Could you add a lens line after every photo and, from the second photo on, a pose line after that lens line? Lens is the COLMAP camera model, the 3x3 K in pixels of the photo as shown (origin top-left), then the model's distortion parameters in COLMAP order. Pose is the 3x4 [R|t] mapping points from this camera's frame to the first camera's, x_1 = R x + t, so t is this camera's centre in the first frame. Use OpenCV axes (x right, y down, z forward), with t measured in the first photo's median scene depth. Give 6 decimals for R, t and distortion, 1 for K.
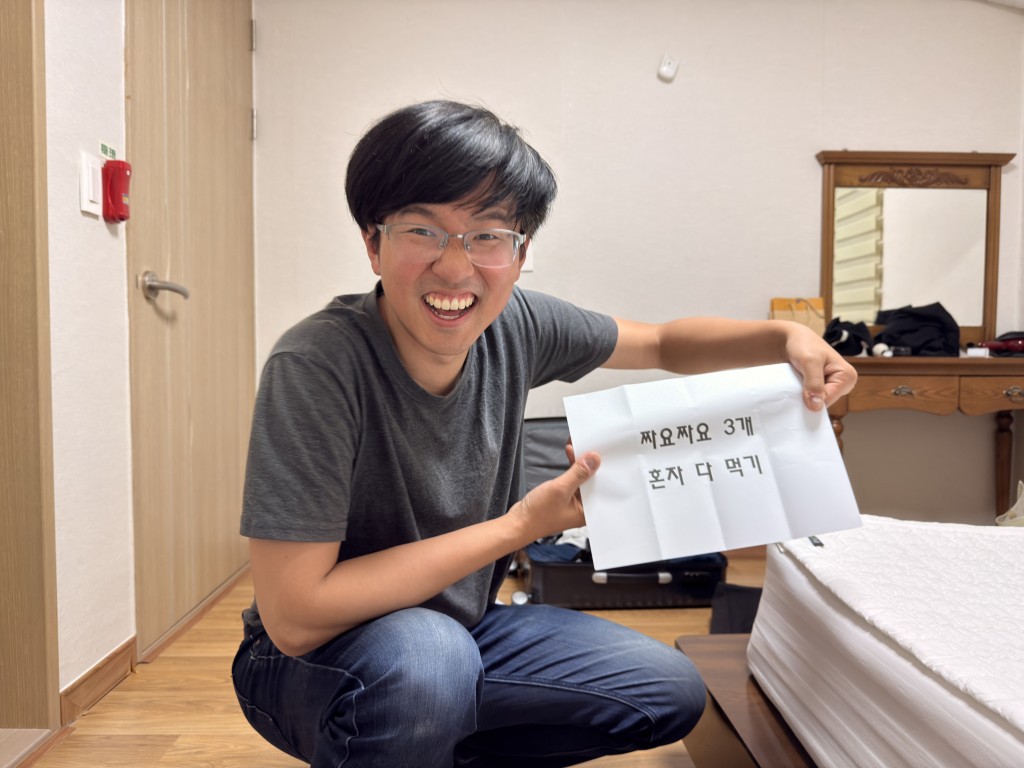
lens RADIAL K [[723.9, 0, 519.4], [0, 723.9, 388.3], [0, 0, 1]] dist [0.008720, -0.017952]
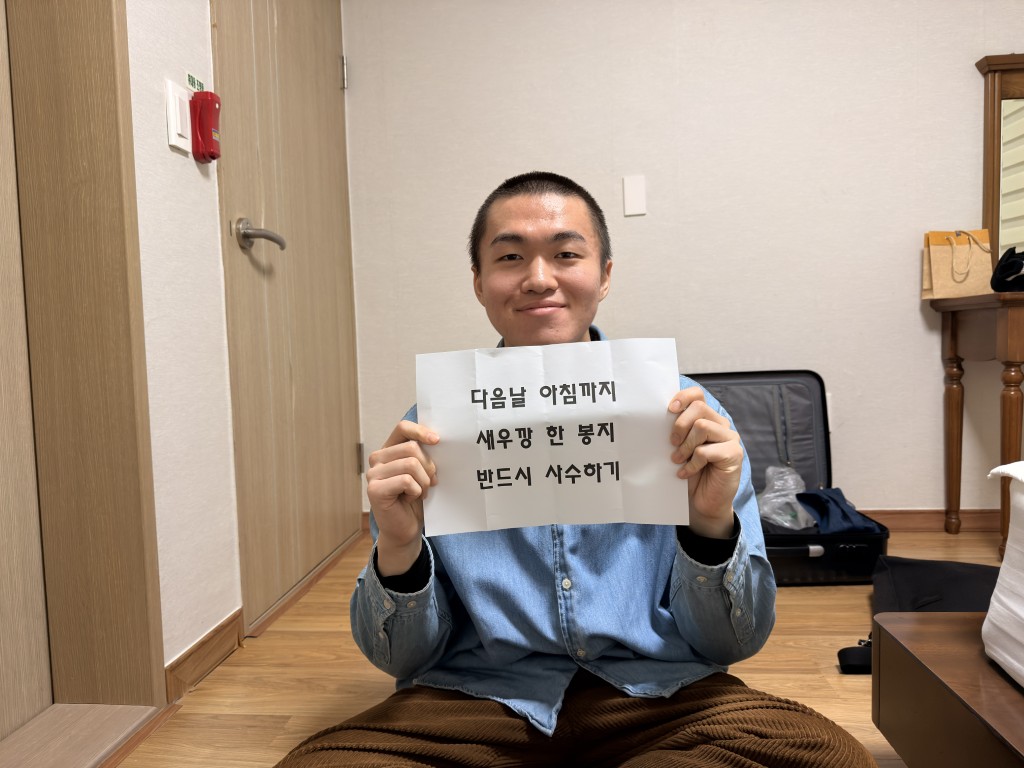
lens RADIAL K [[723.9, 0, 521.4], [0, 723.9, 387.4], [0, 0, 1]] dist [0.008720, -0.017952]
pose [[0.993231, -0.022937, -0.113872, -0.055003], [0.025453, 0.999462, 0.020688, 0.044167], [0.113337, -0.023446, 0.993280, 0.111242]]
